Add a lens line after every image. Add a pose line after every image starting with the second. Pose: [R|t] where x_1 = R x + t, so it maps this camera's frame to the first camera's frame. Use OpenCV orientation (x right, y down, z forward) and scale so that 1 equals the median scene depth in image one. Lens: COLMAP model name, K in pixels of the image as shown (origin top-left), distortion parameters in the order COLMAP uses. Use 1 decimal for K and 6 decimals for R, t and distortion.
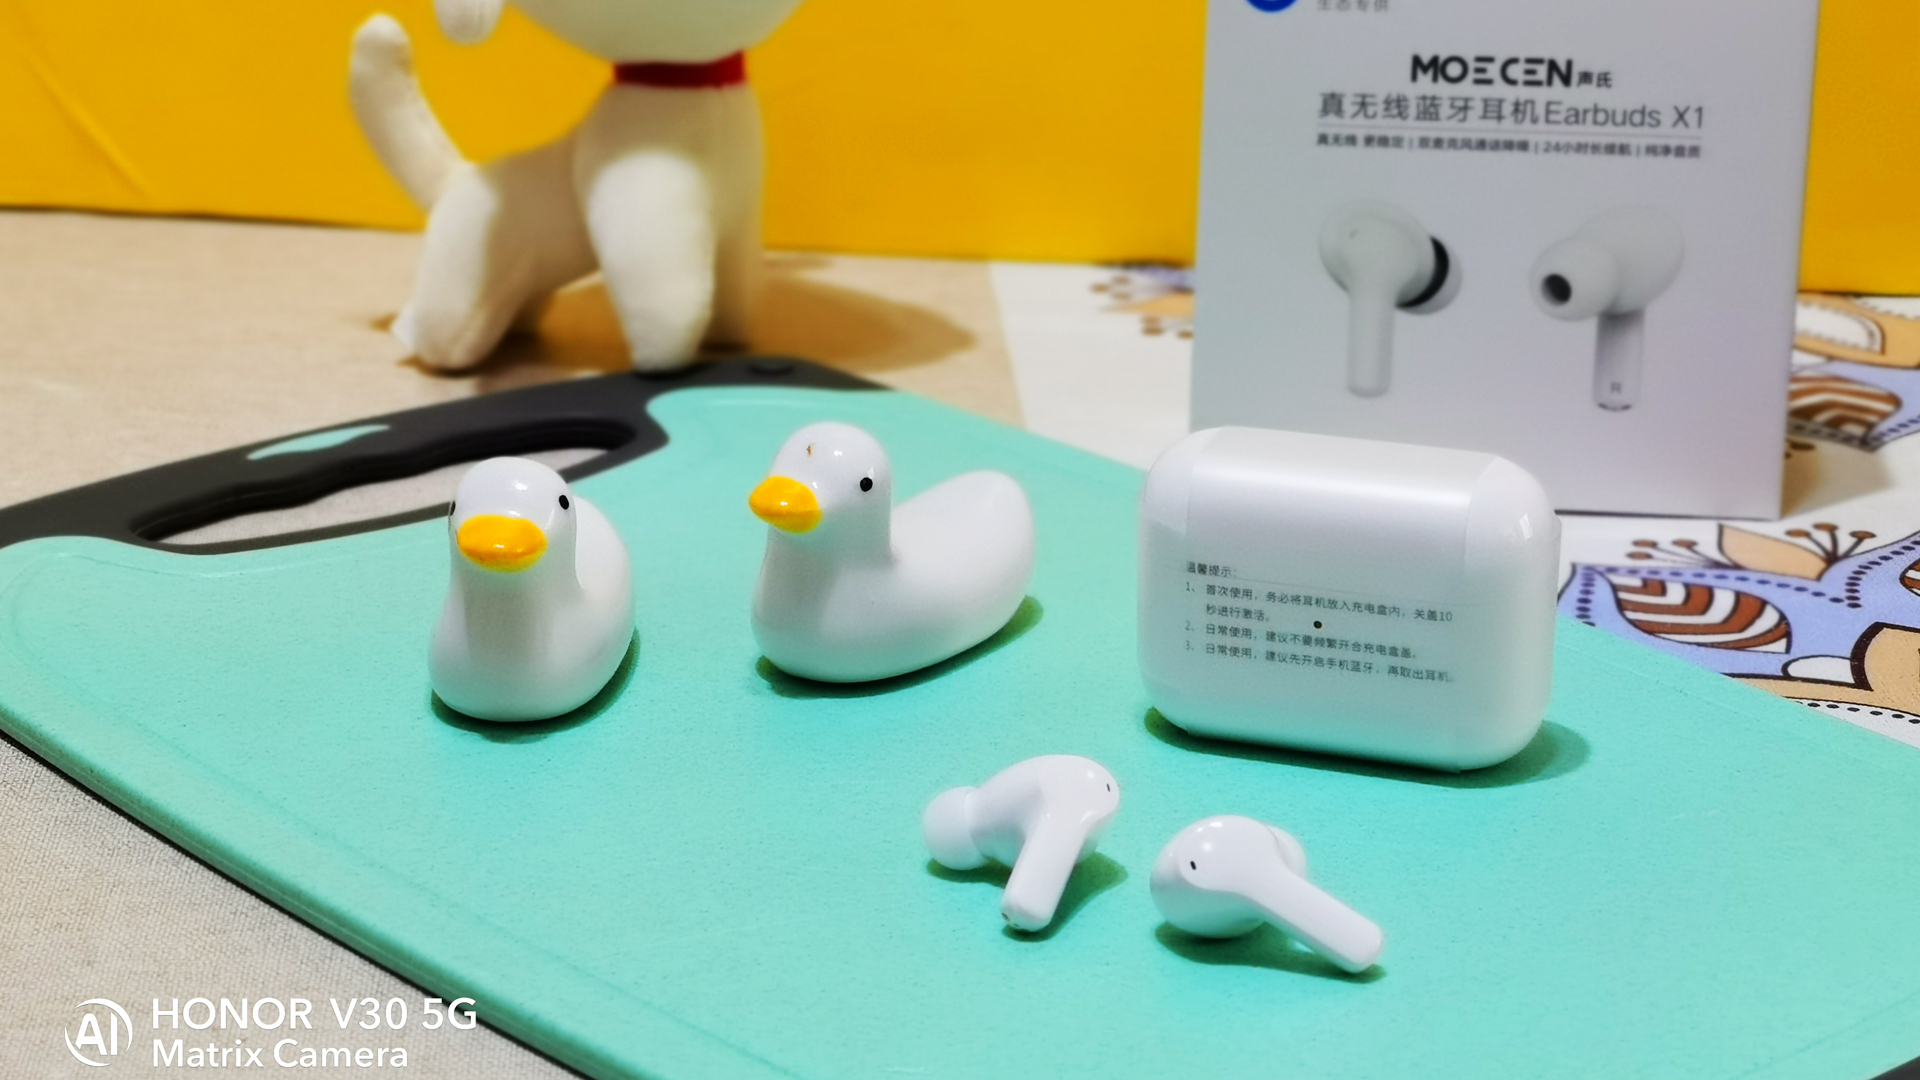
lens RADIAL K [[4710.0, 0, 949.3], [0, 4710.0, 420.6], [0, 0, 1]] dist [0.872620, -13.569734]
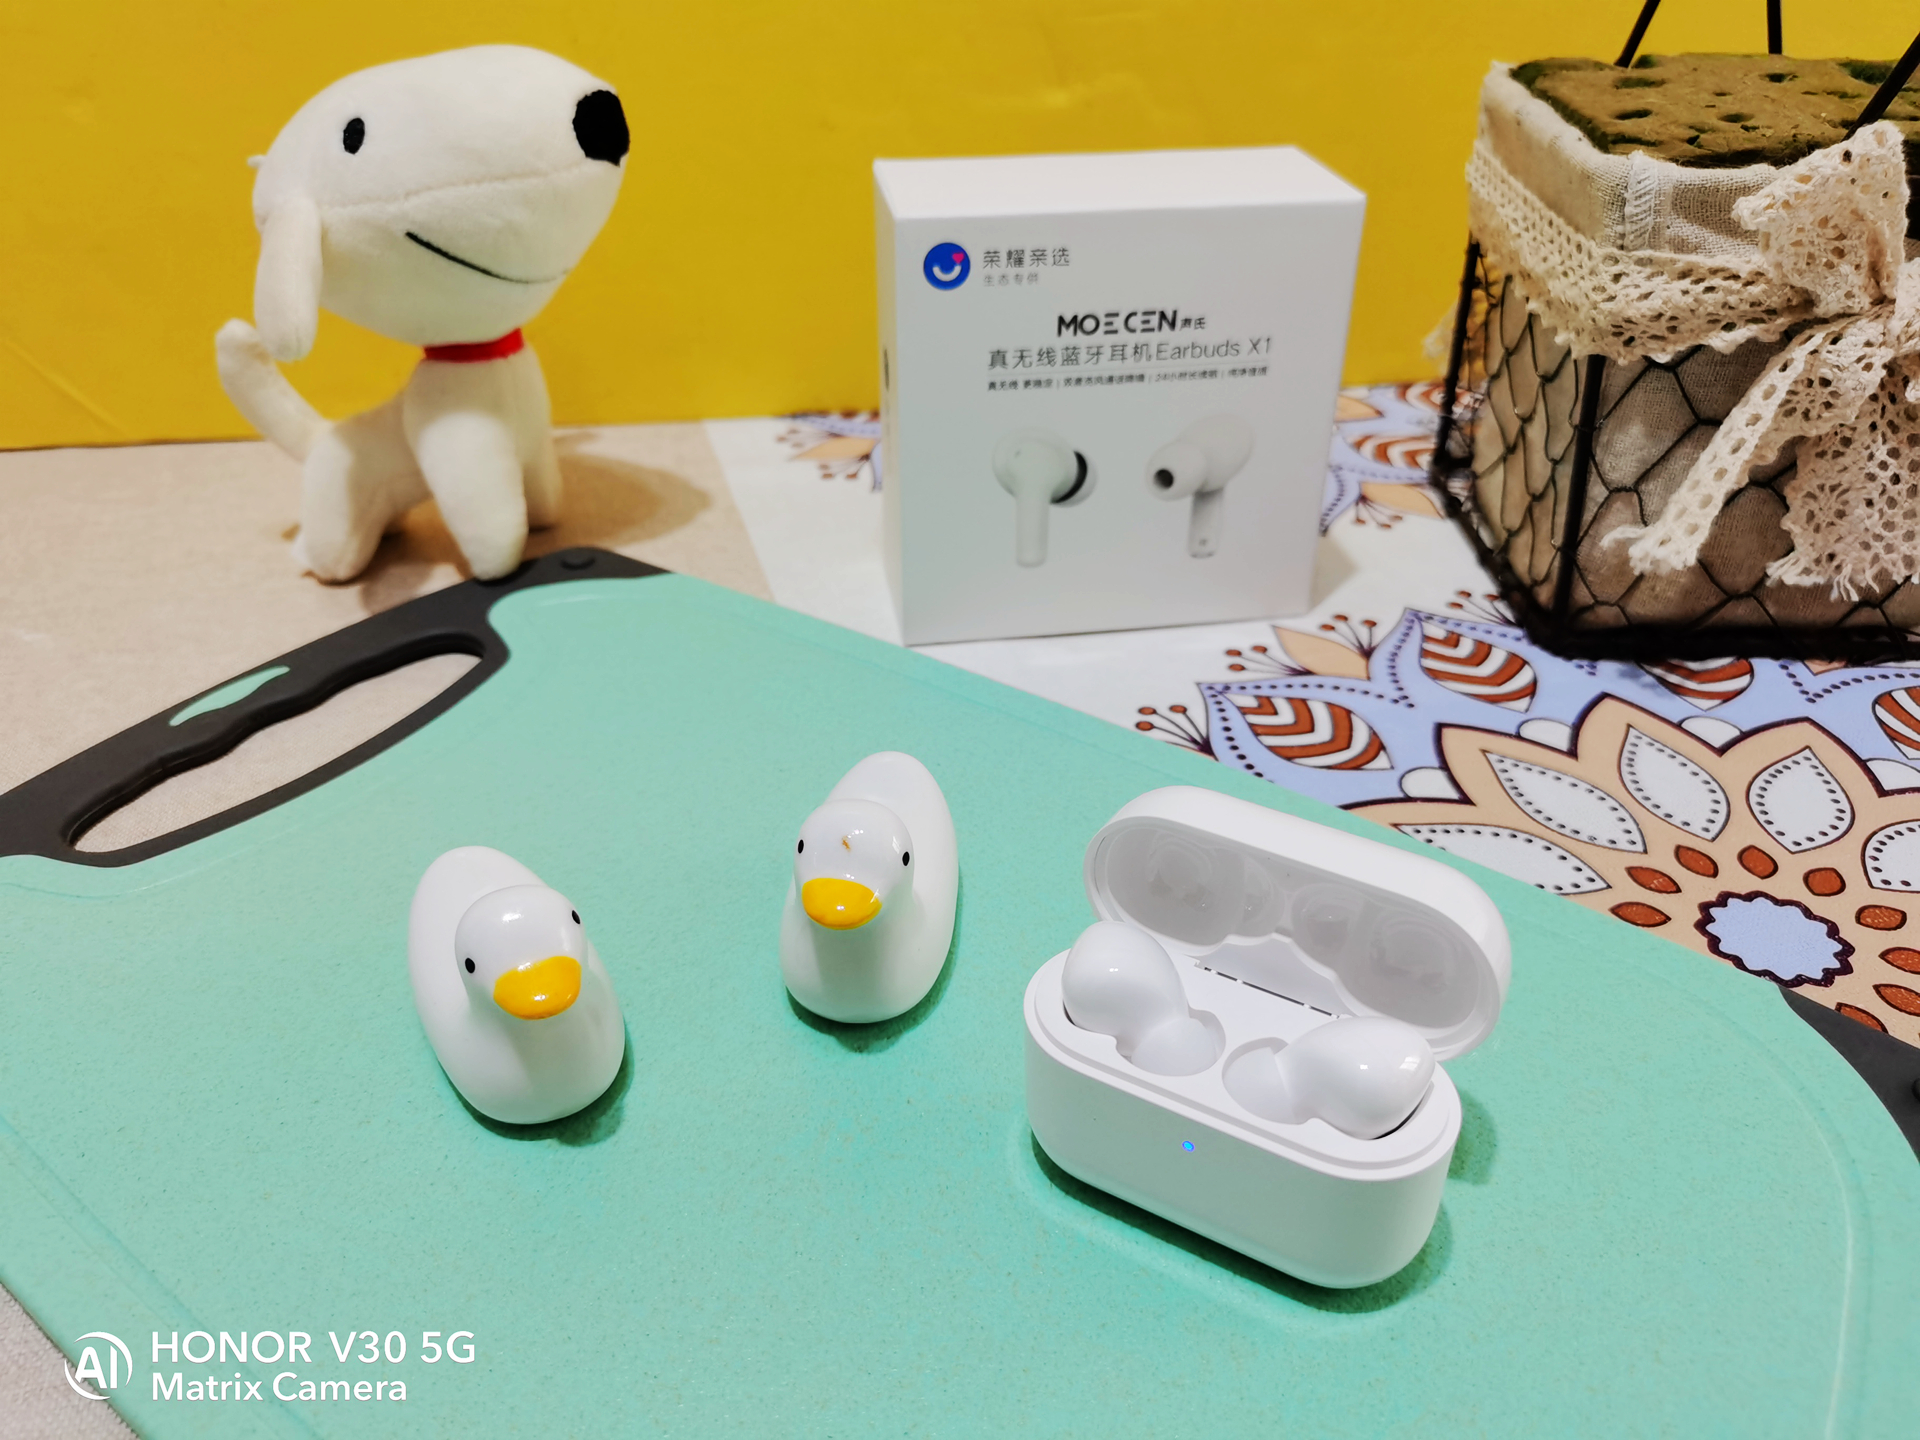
lens RADIAL K [[1578.5, 0, 960.0], [0, 1578.5, 720.0], [0, 0, 1]] dist [0.000239, -0.003726]
pose [[0.973289, -0.140383, 0.181660, -0.021026], [0.086674, 0.957393, 0.275476, -0.093005], [-0.212592, -0.252373, 0.943987, 0.583661]]
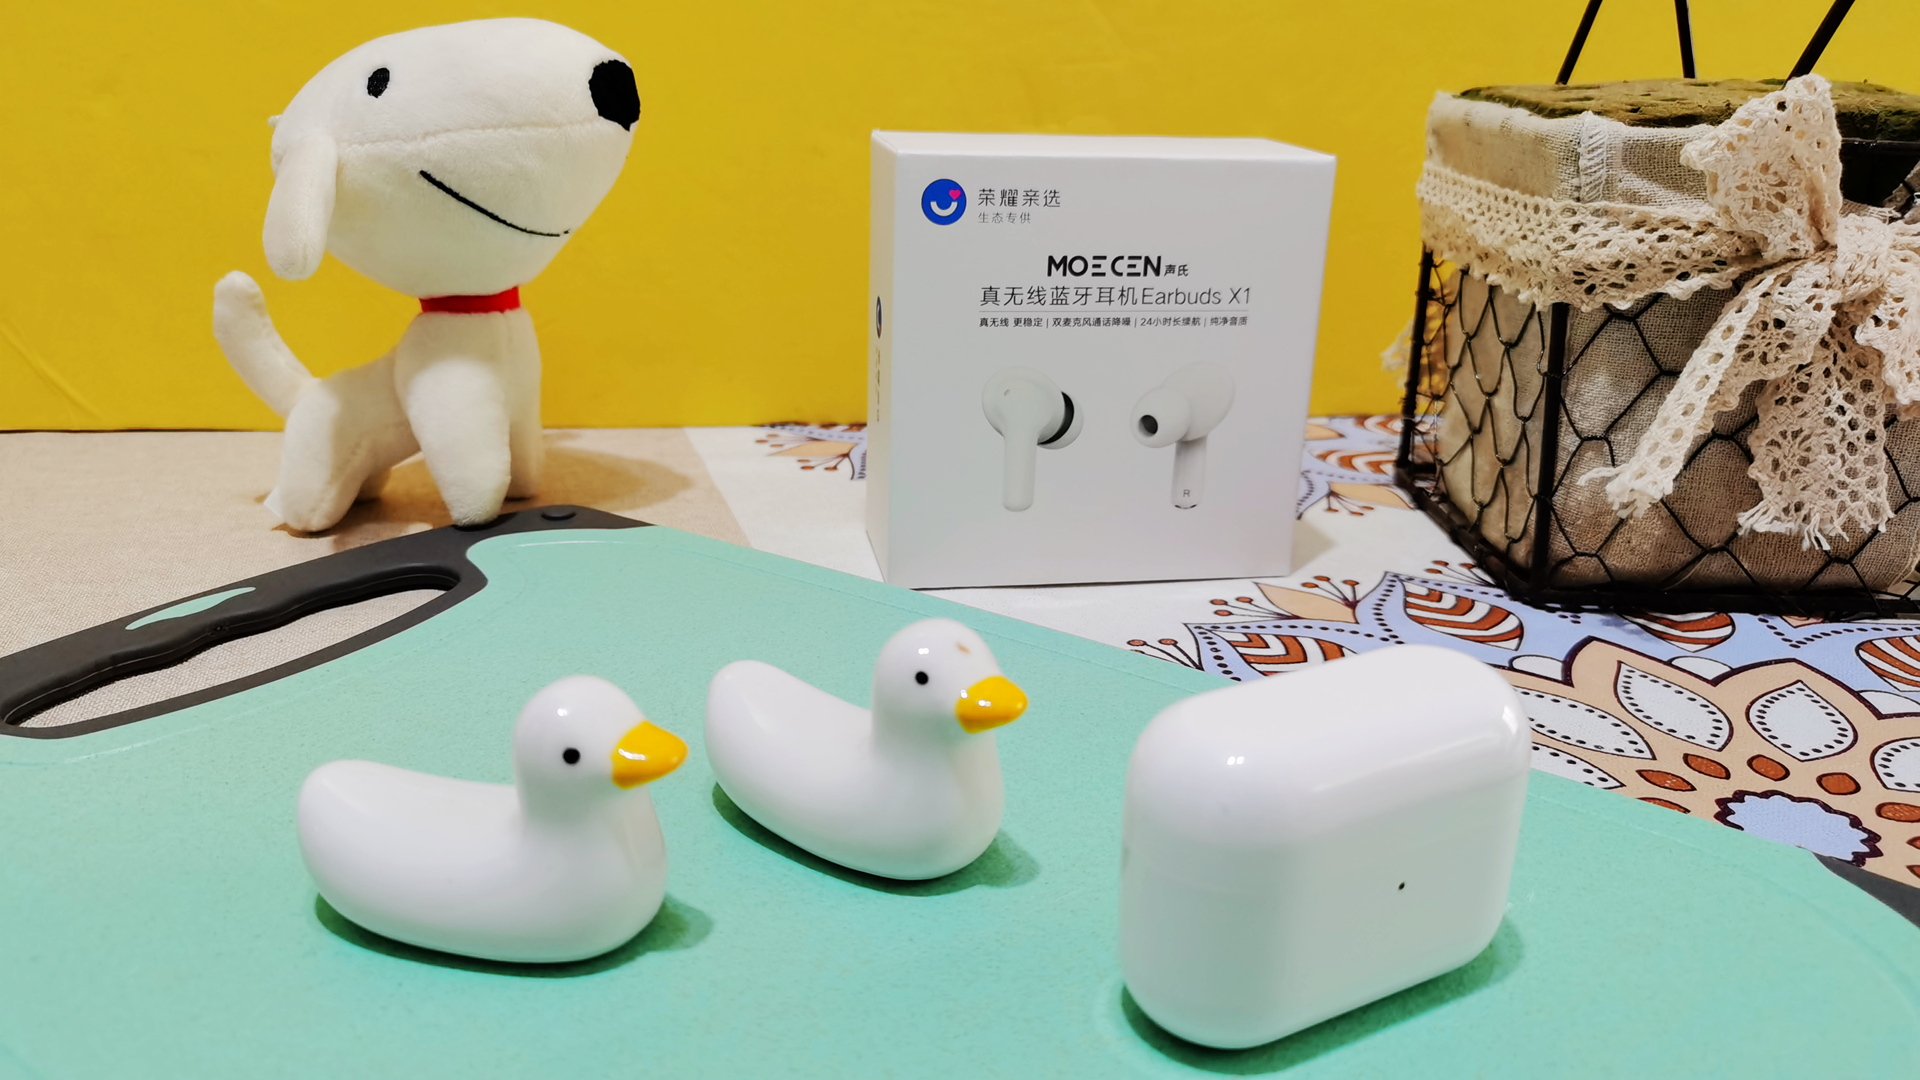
lens RADIAL K [[1567.2, 0, 960.0], [0, 1567.2, 540.0], [0, 0, 1]] dist [0.007928, -0.011549]
pose [[0.966274, -0.075322, 0.246253, -0.041376], [0.064513, 0.996578, 0.051683, -0.021936], [-0.249303, -0.034053, 0.967827, 0.584405]]
